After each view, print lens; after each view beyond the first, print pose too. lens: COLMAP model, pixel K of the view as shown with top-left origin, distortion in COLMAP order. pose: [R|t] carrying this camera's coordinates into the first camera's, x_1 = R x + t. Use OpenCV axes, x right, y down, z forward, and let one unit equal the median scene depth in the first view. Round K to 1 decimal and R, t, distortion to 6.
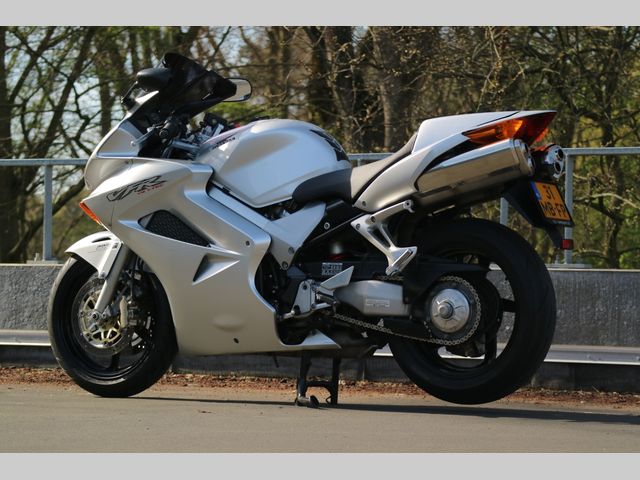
lens RADIAL K [[2498.8, 0, 320.4], [0, 2498.8, 237.2], [0, 0, 1]] dist [0.824673, 0.000000]
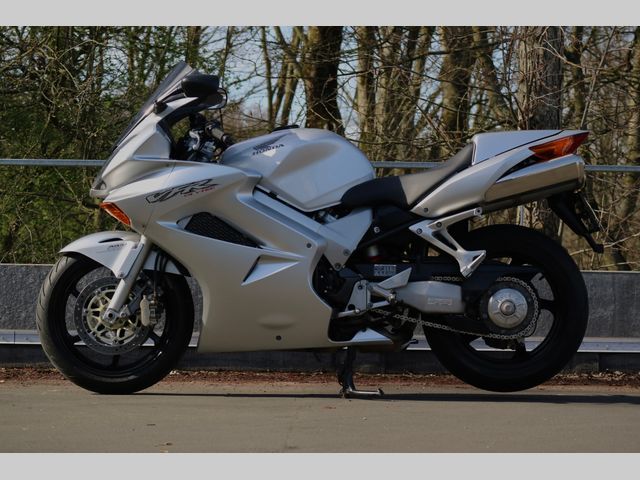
lens RADIAL K [[2029.2, 0, 314.3], [0, 2029.2, 243.3], [0, 0, 1]] dist [-0.015715, 0.000000]
pose [[0.855656, 0.007224, 0.517495, -0.466184], [-0.011066, 0.999929, 0.004338, -0.002246], [-0.517427, -0.009438, 0.855675, 0.268745]]
